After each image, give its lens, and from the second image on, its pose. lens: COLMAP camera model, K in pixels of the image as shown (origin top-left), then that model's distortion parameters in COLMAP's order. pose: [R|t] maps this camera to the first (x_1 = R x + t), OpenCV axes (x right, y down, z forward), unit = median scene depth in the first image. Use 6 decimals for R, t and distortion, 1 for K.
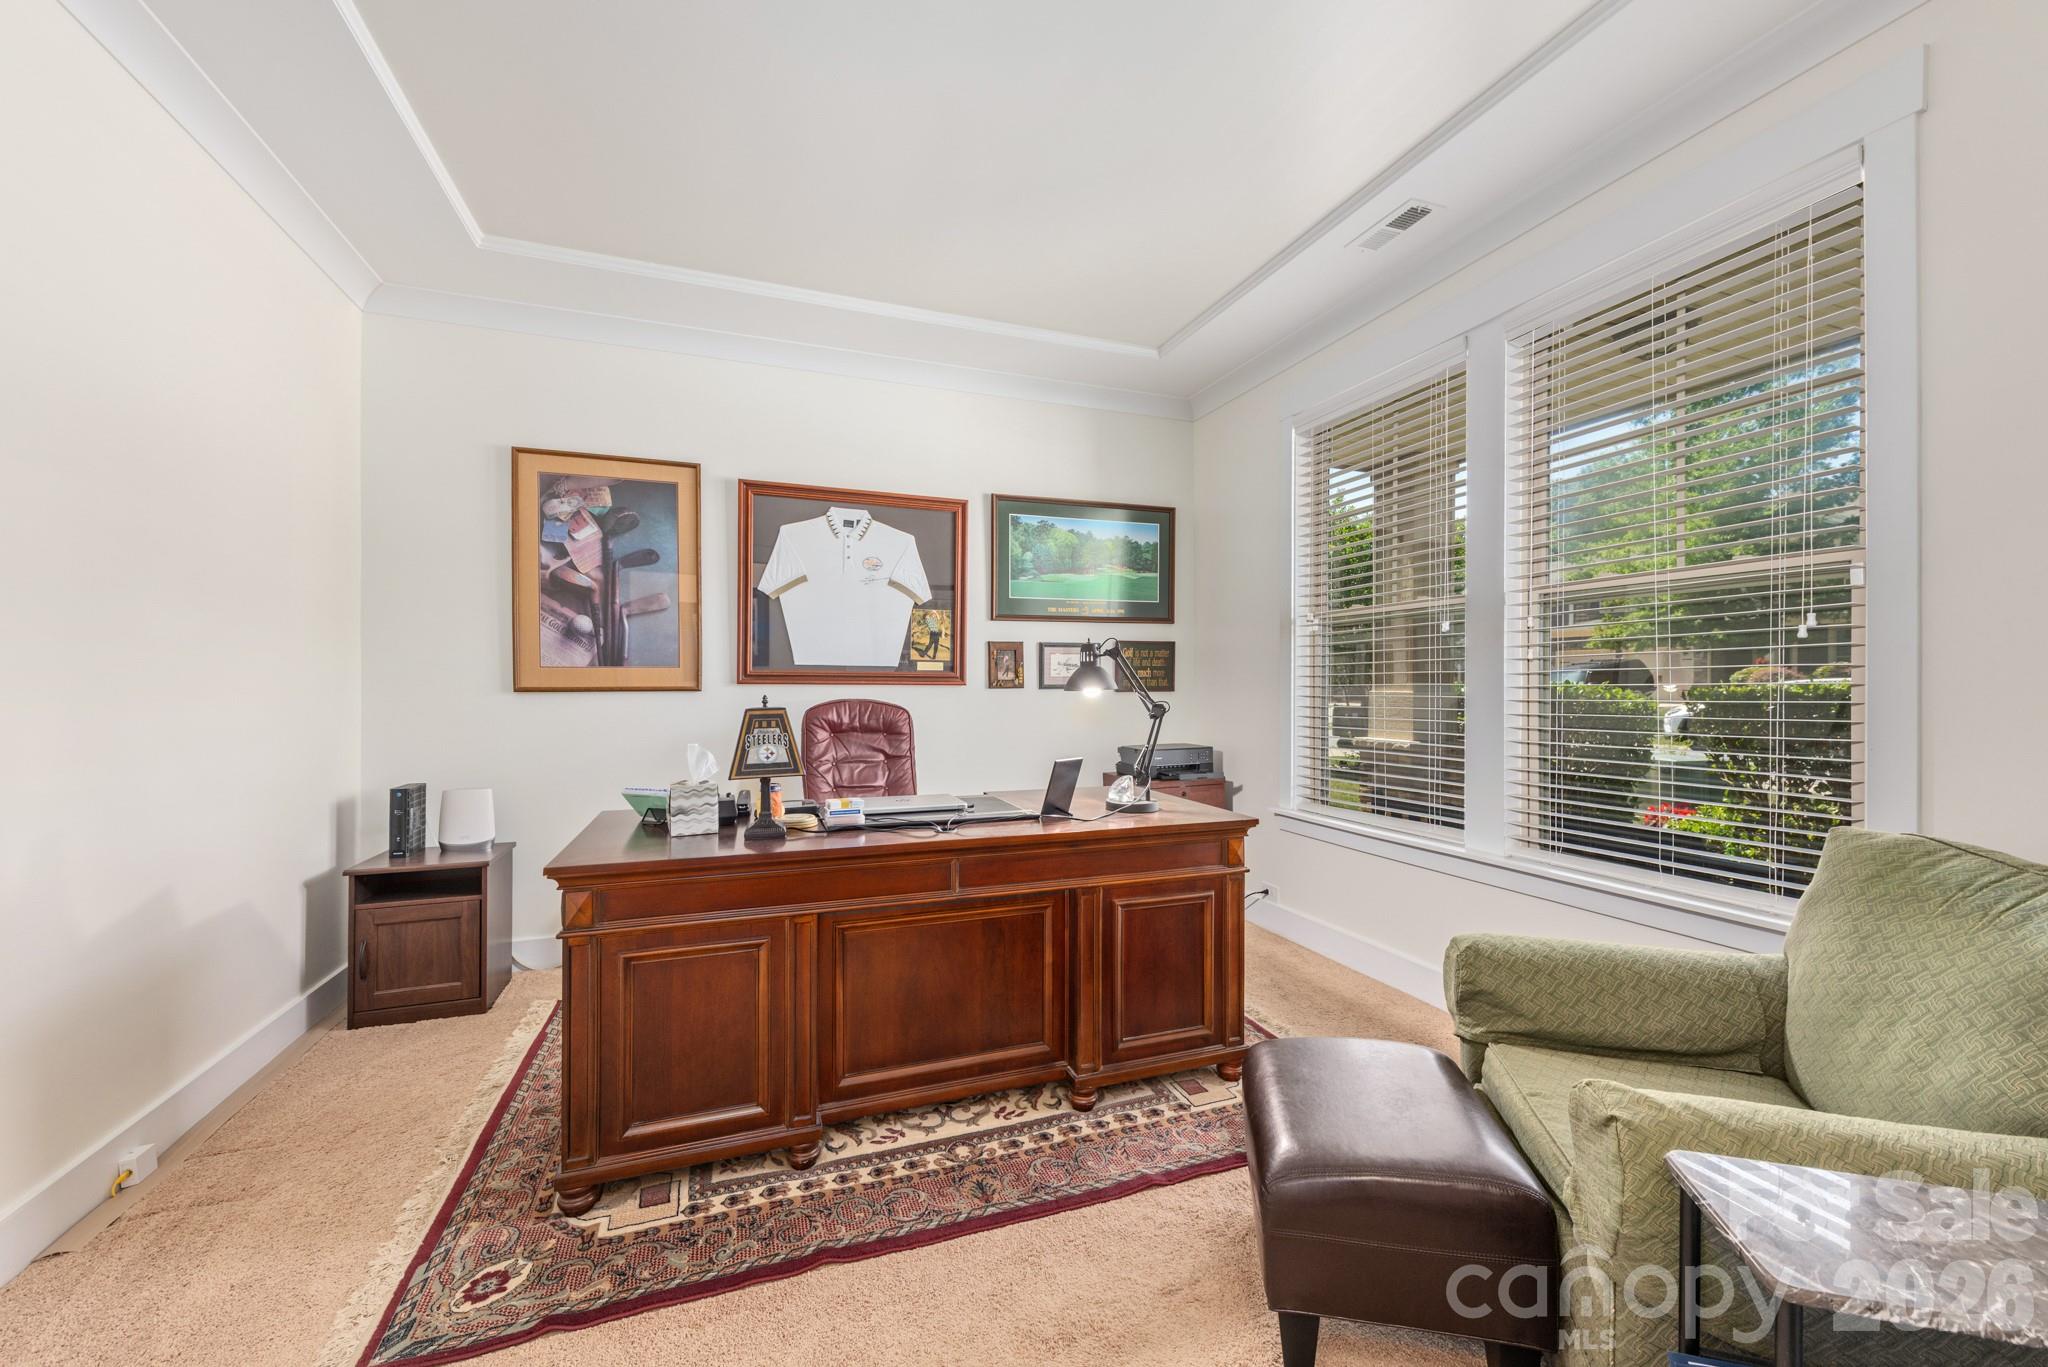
lens RADIAL K [[799.3, 0, 1032.4], [0, 799.3, 685.6], [0, 0, 1]] dist [0.010288, -0.002437]
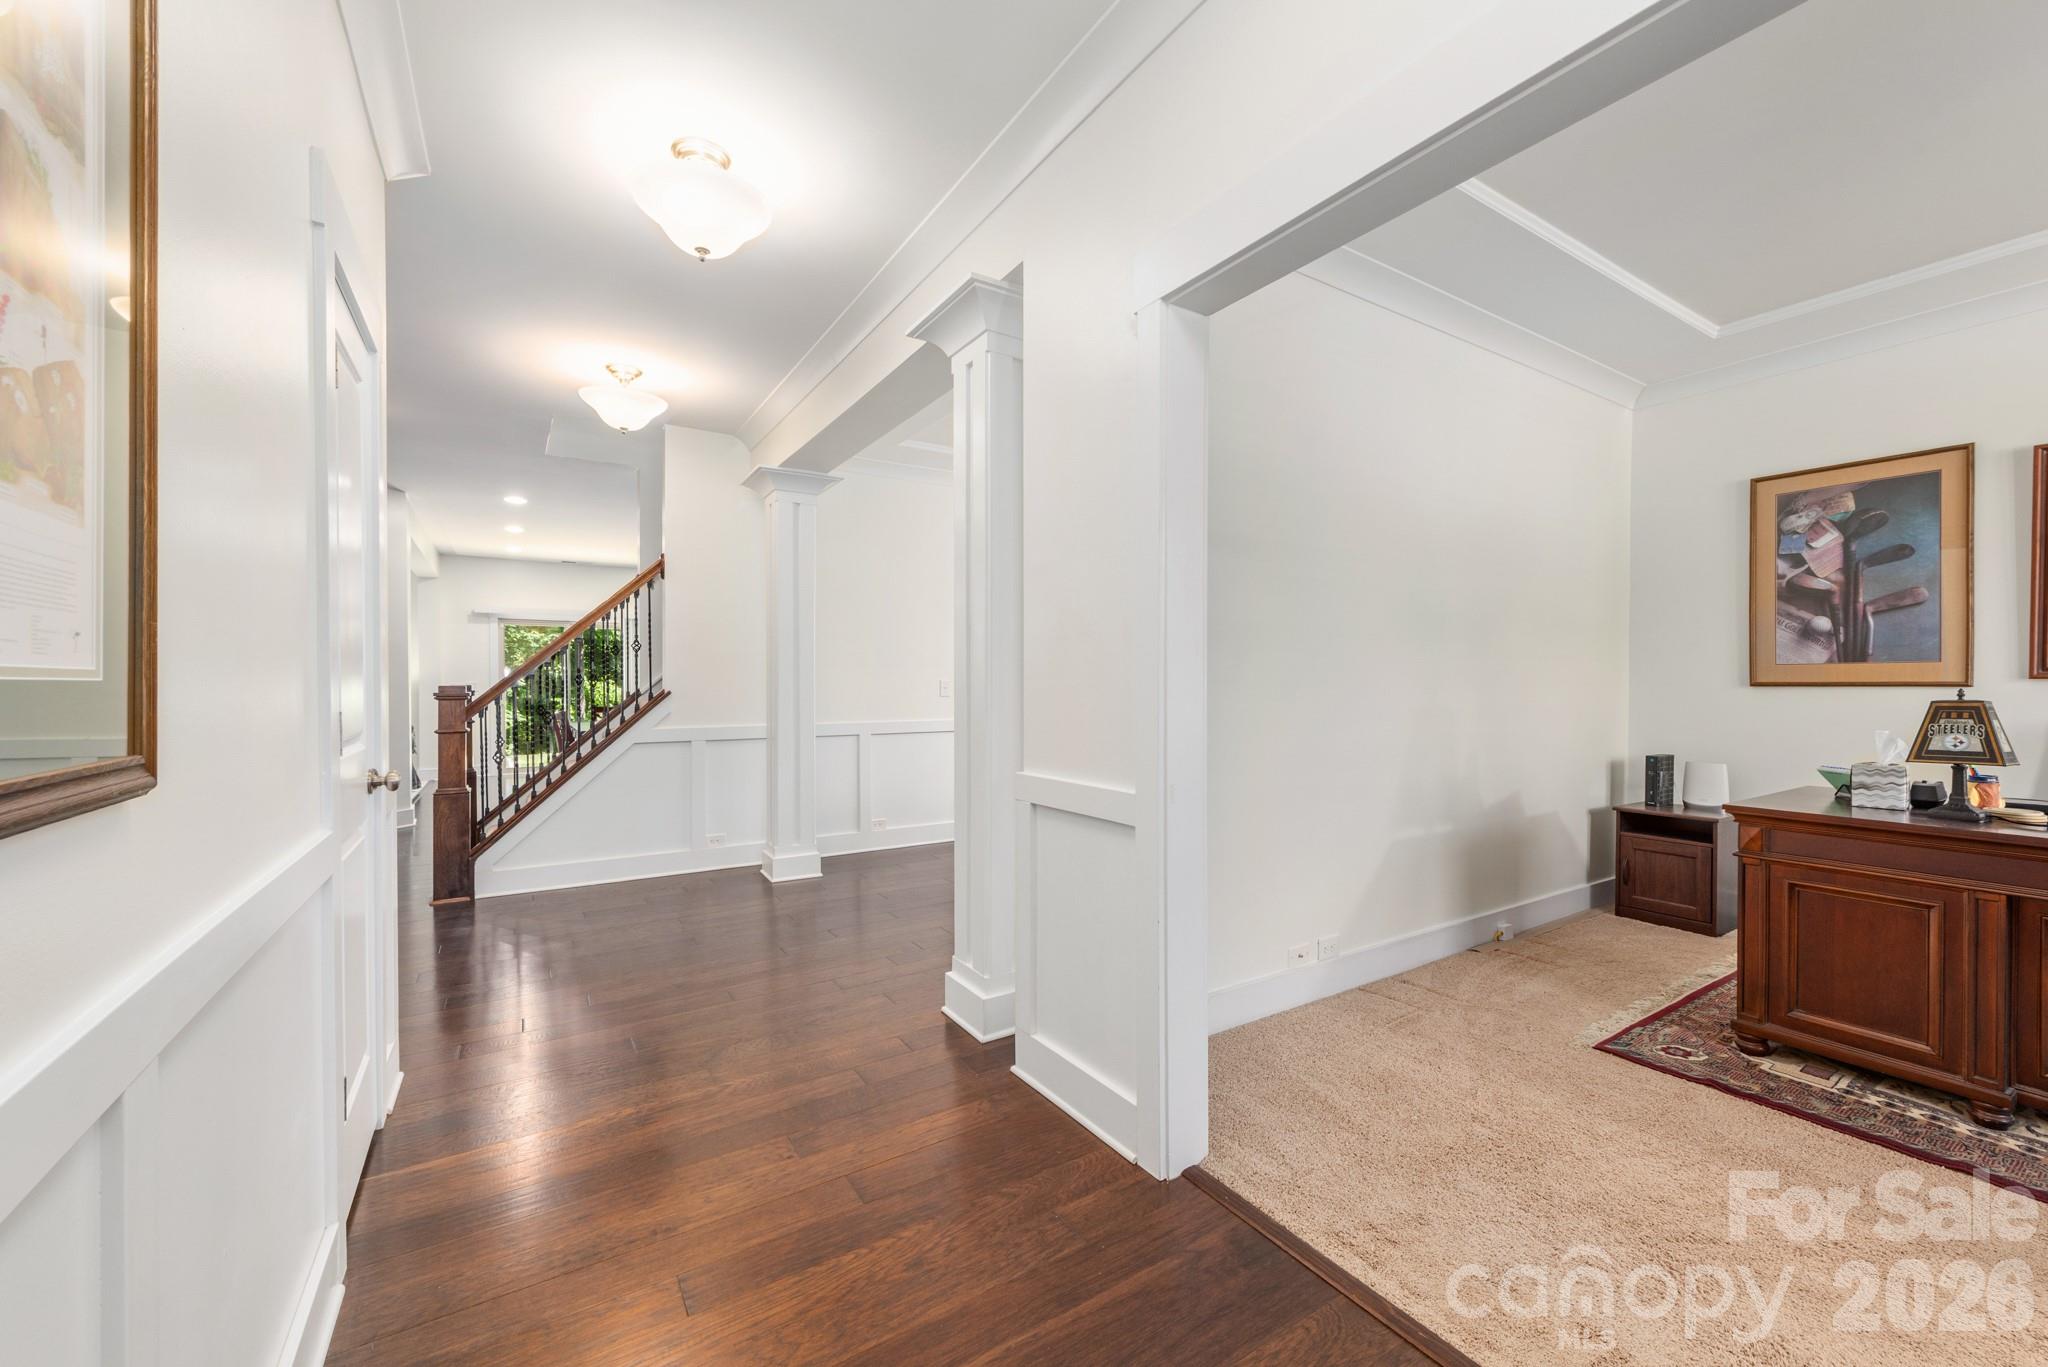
lens RADIAL K [[799.3, 0, 1033.1], [0, 799.3, 686.1], [0, 0, 1]] dist [0.010288, -0.002437]
pose [[0.206968, 0.008369, -0.978312, 0.367921], [-0.002849, 0.999964, 0.007951, 0.002200], [0.978344, 0.001142, 0.206984, -0.349257]]
